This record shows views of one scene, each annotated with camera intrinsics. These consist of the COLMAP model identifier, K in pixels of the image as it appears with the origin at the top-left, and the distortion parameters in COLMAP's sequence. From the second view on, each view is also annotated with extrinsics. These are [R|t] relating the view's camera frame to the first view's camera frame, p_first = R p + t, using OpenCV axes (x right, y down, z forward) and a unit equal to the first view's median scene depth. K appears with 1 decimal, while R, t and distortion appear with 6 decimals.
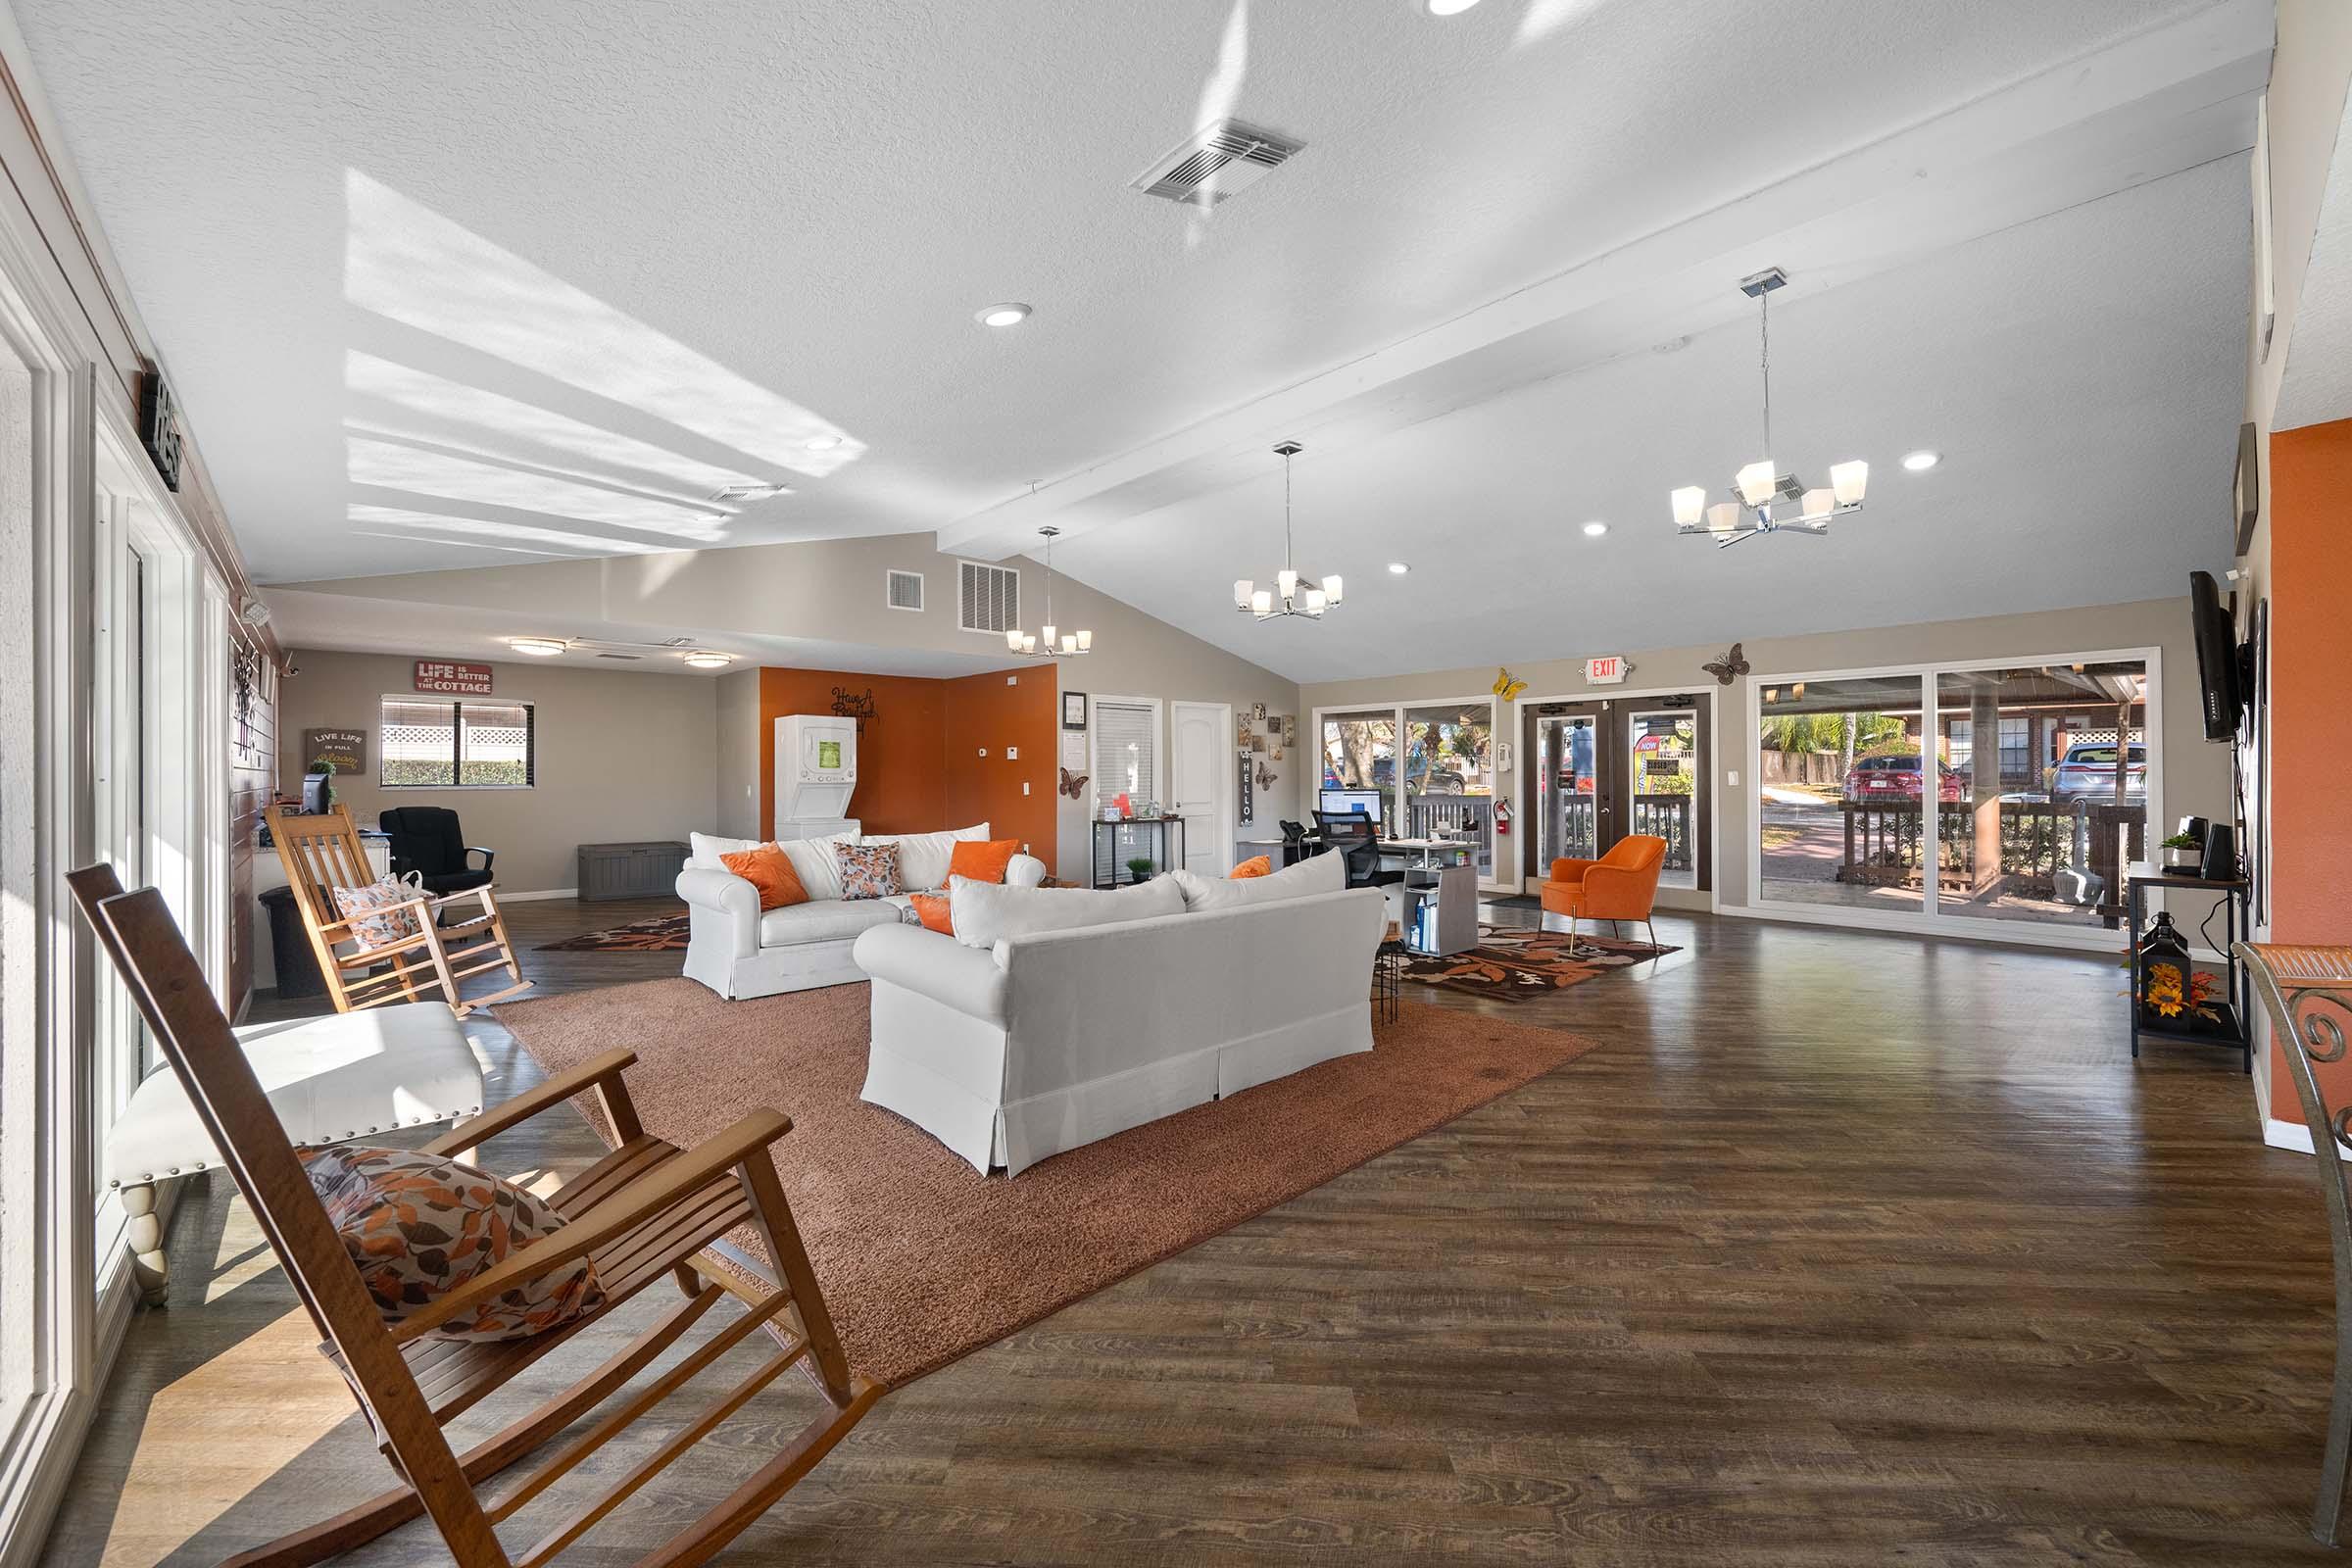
lens RADIAL K [[926.8, 0, 1176.2], [0, 926.8, 764.1], [0, 0, 1]] dist [0.000025, 0.000234]
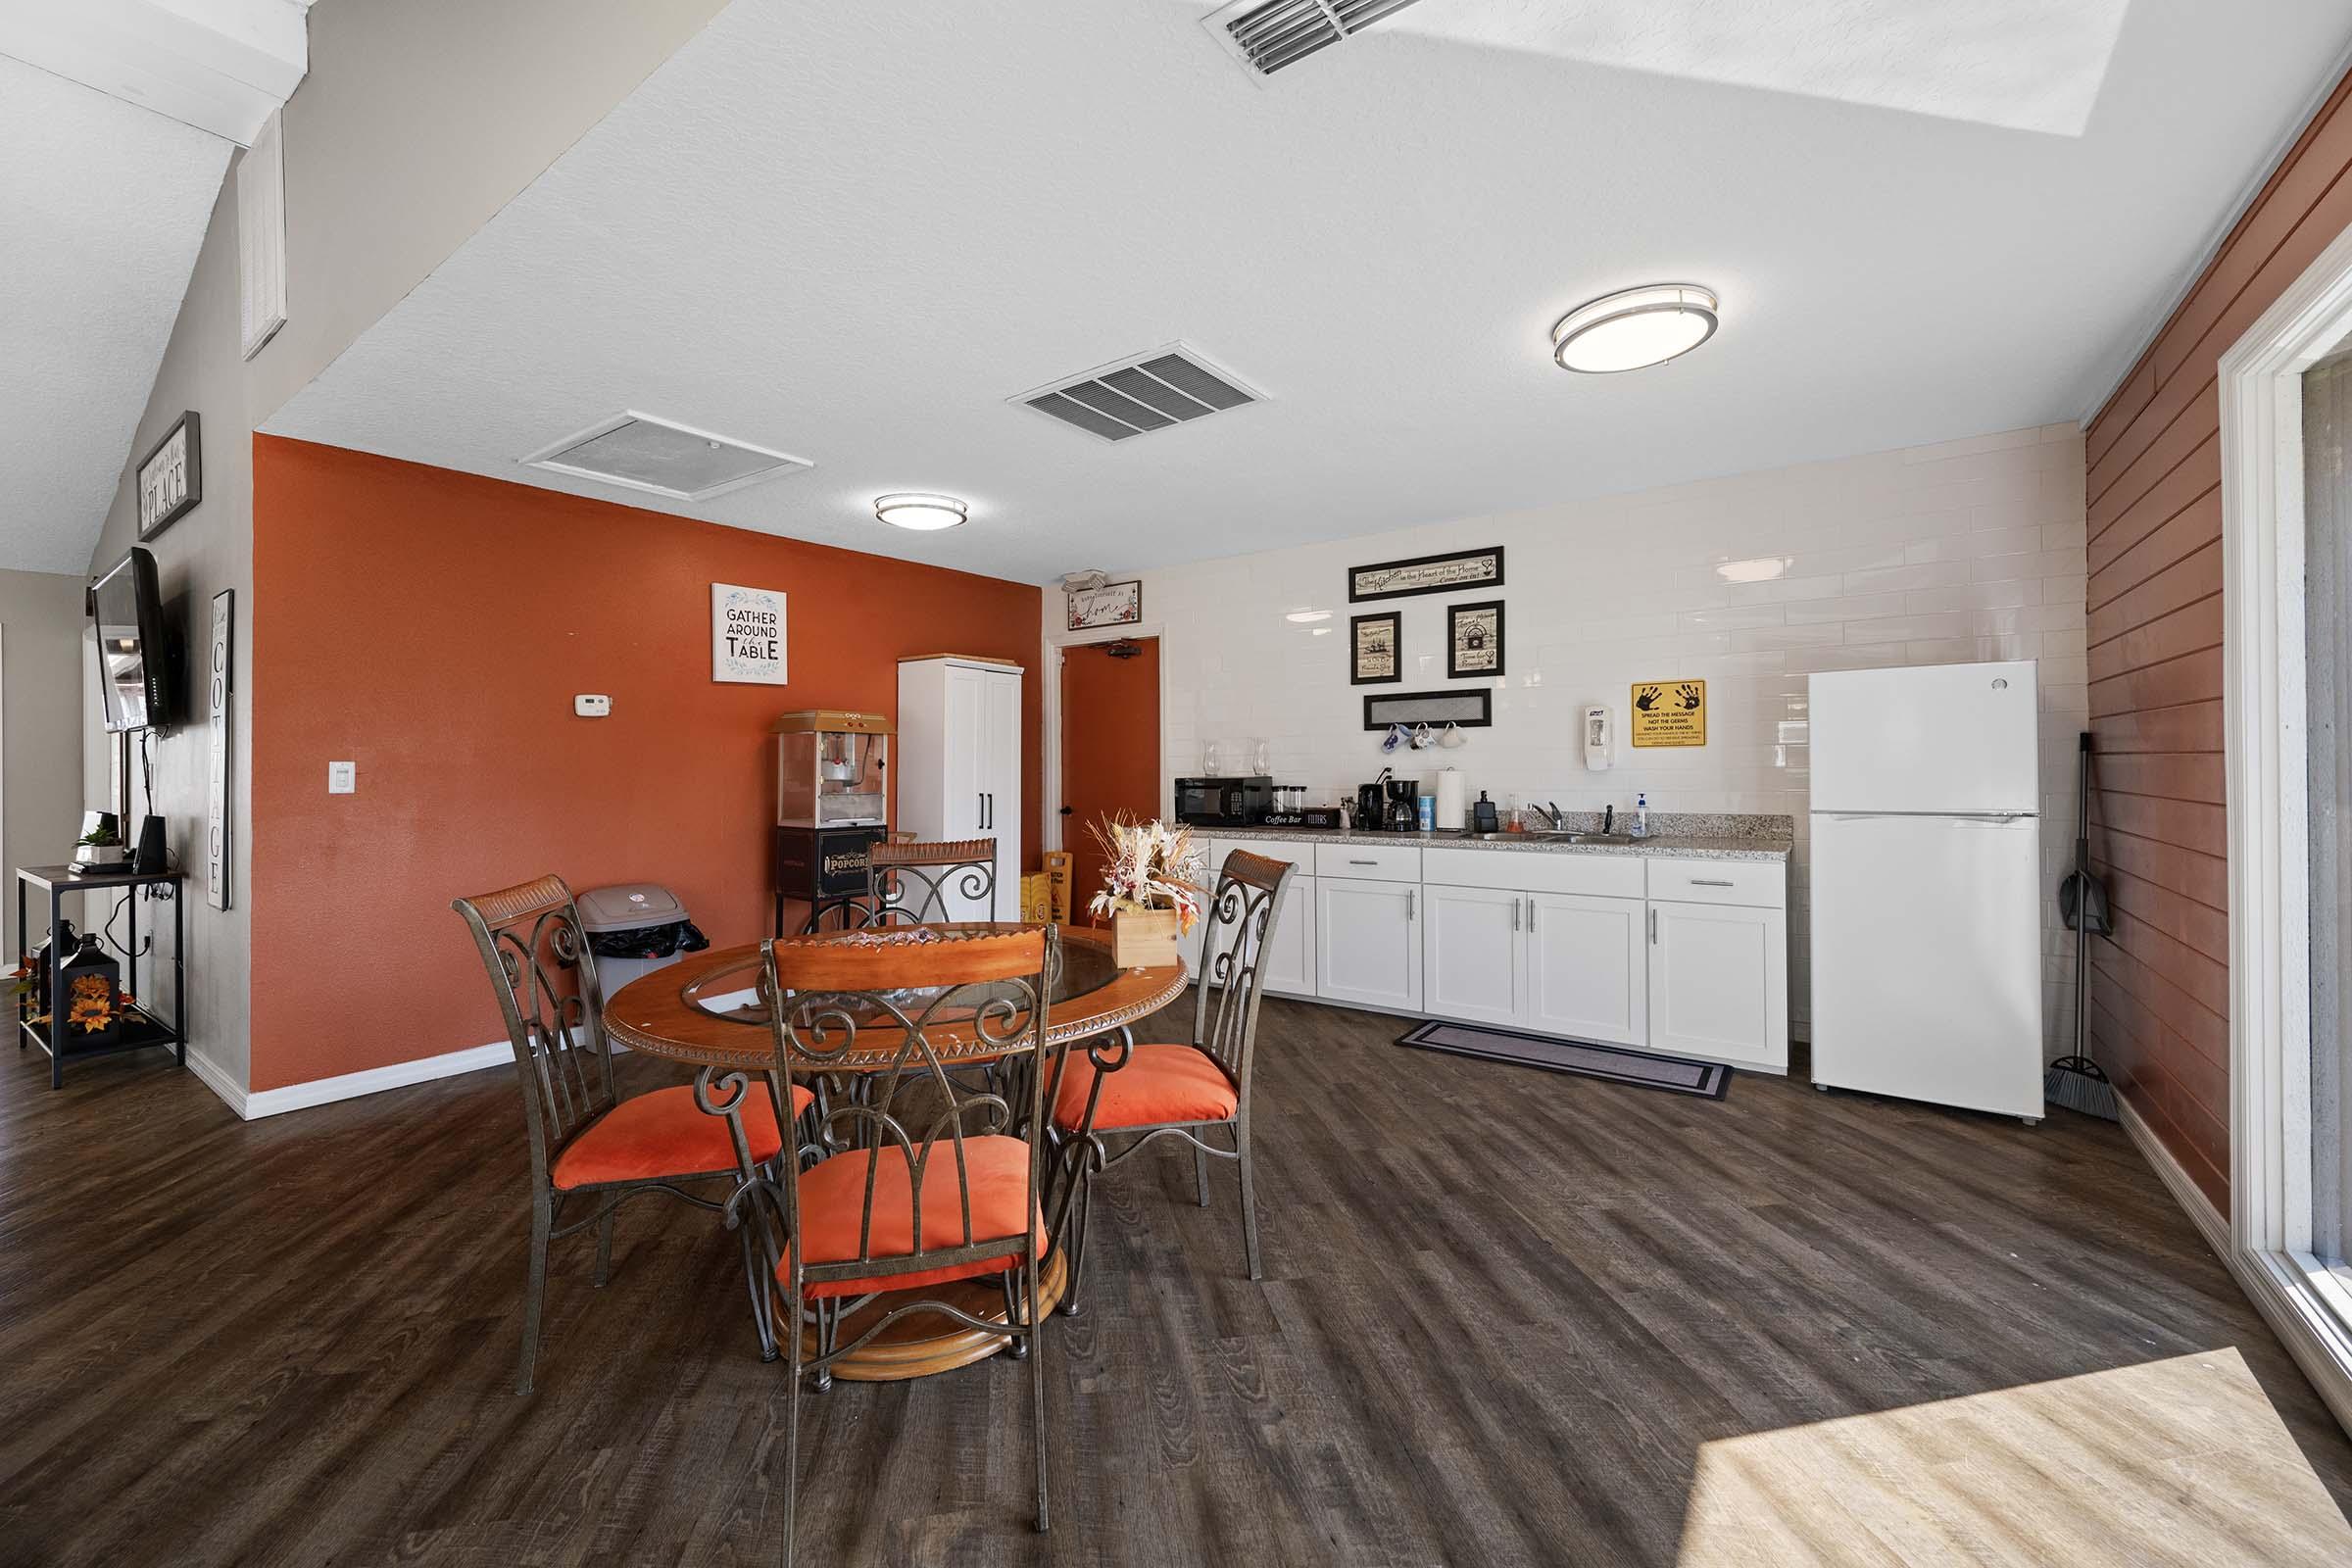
lens RADIAL K [[926.8, 0, 1176.2], [0, 926.8, 764.1], [0, 0, 1]] dist [0.000025, 0.000234]
pose [[-0.204625, 0.004057, 0.978832, -0.018035], [-0.000645, 0.999991, -0.004280, 0.007418], [-0.978840, -0.001507, -0.204620, 0.081428]]
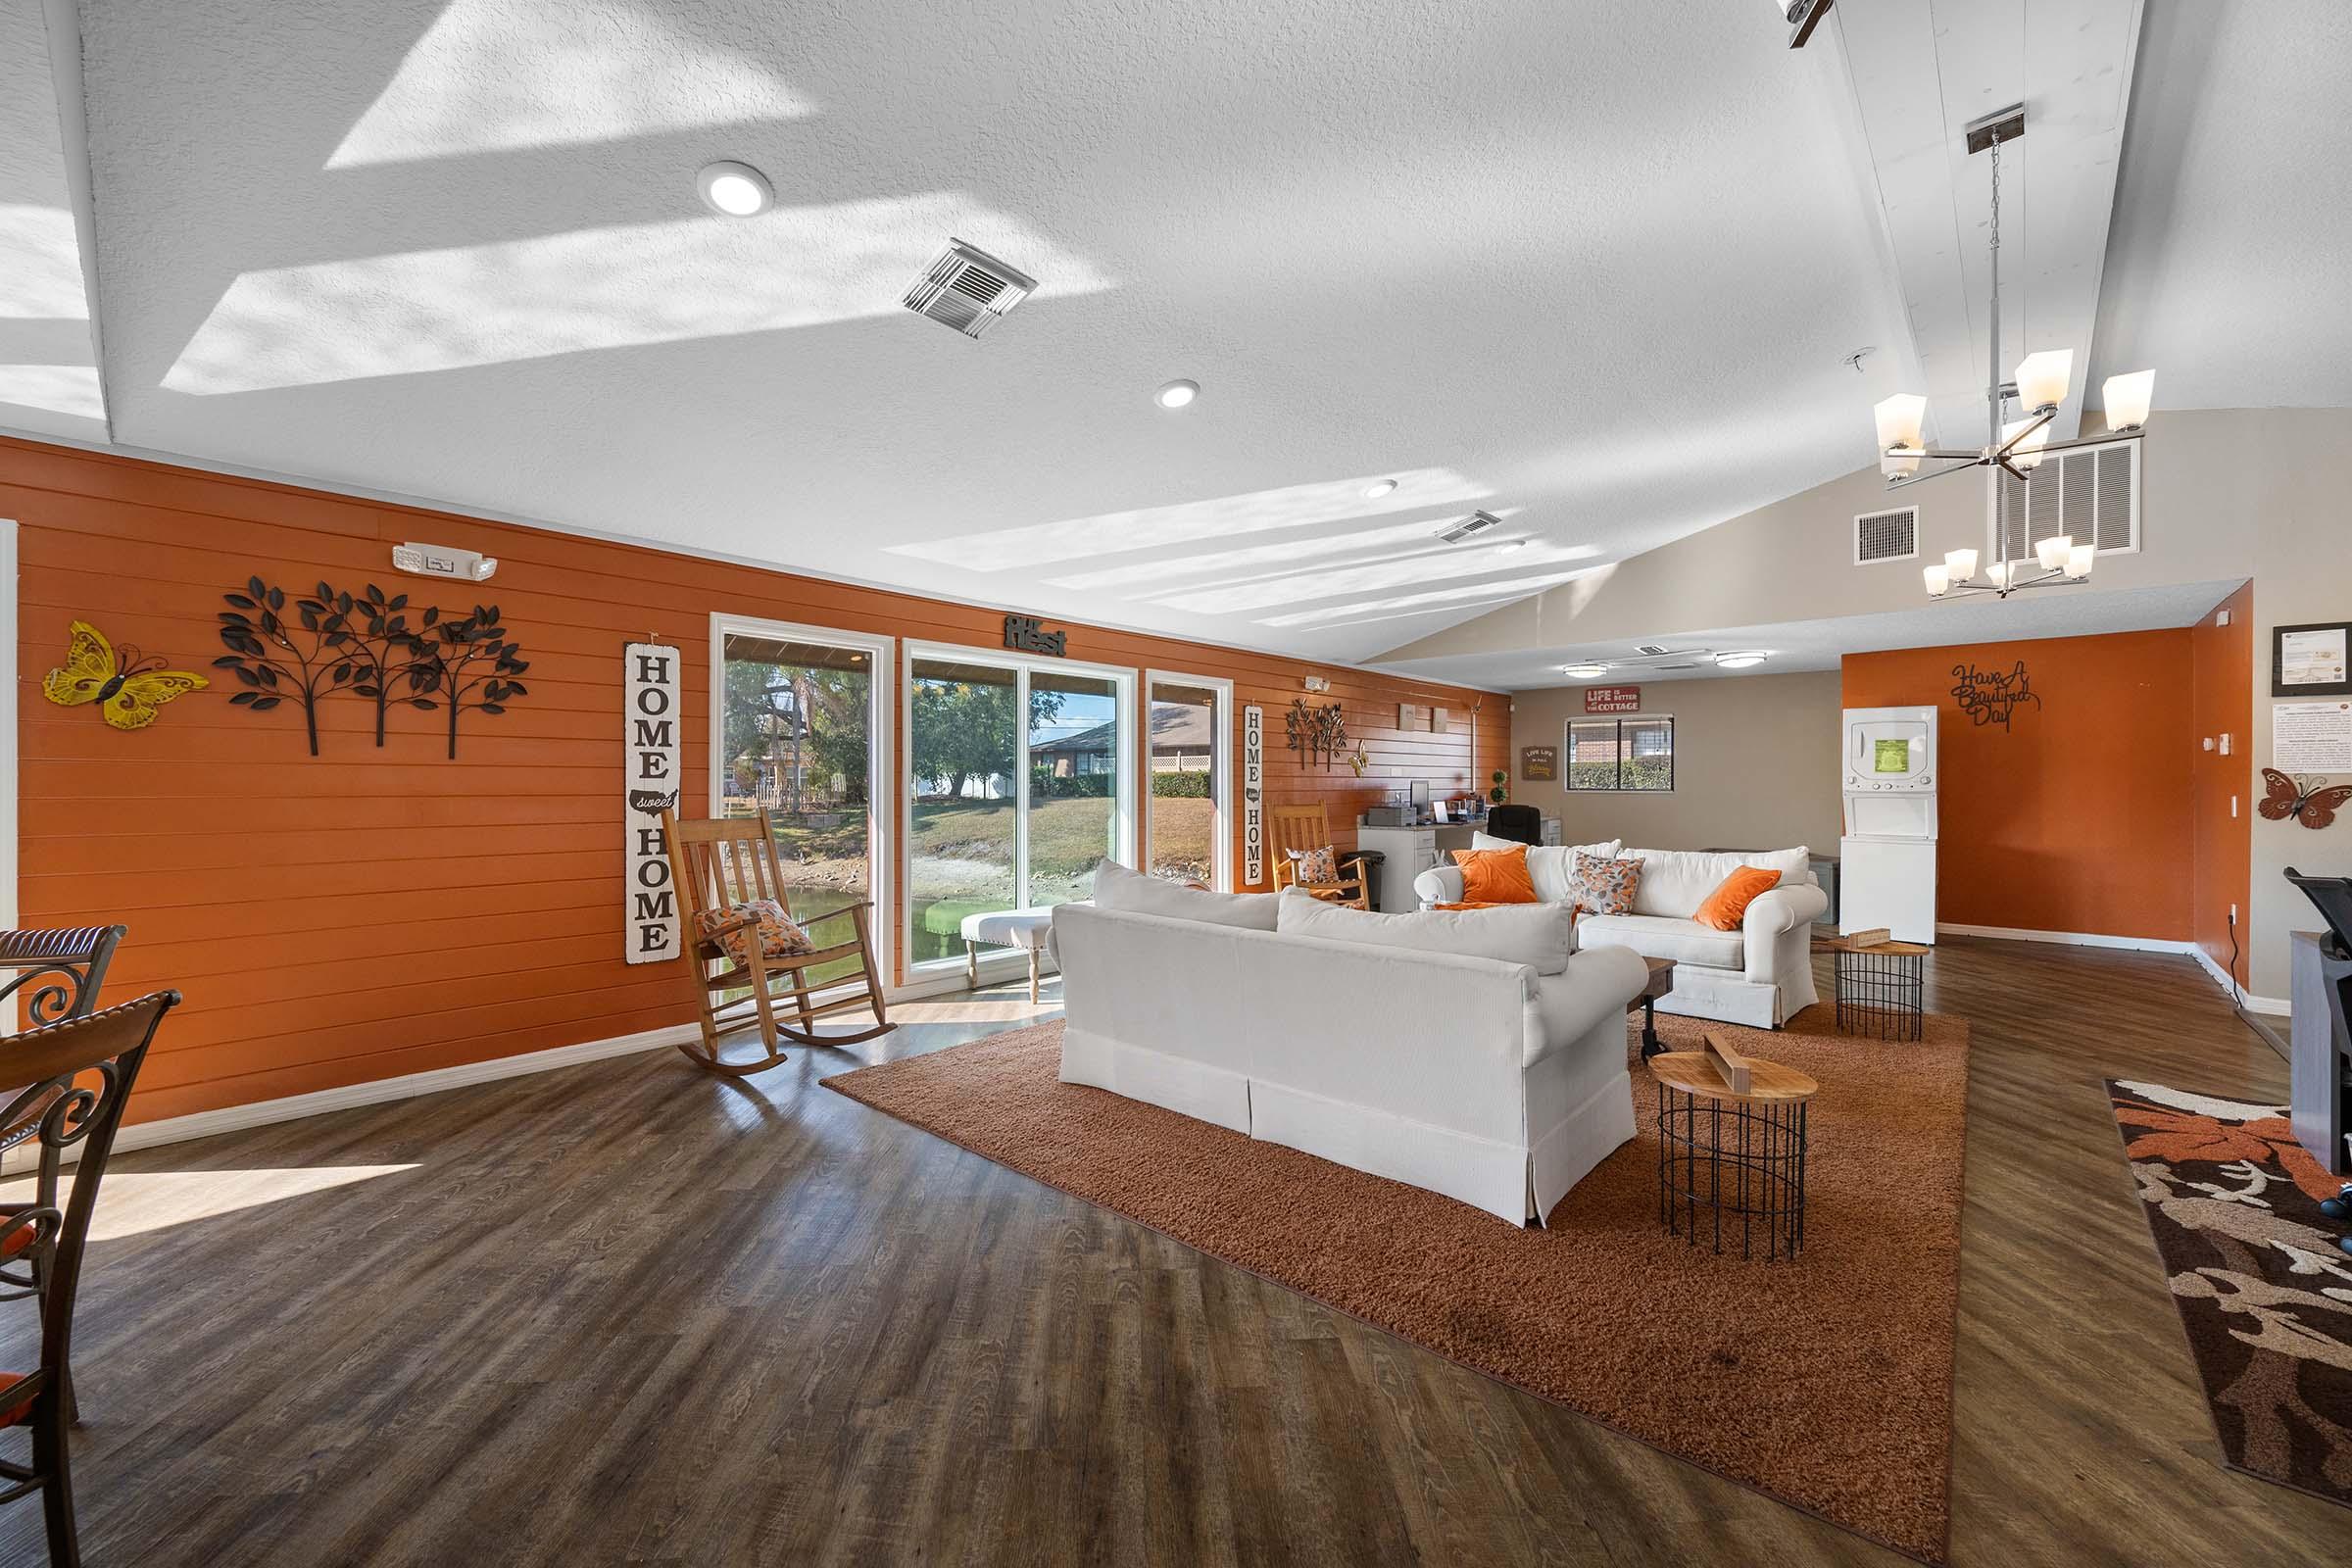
lens RADIAL K [[934.2, 0, 1183.3], [0, 934.2, 785.3], [0, 0, 1]] dist [-0.001425, 0.000122]
pose [[0.099909, 0.006195, -0.994977, 0.407545], [0.010782, 0.999915, 0.007308, 0.003109], [0.994938, -0.011458, 0.099834, 0.359549]]
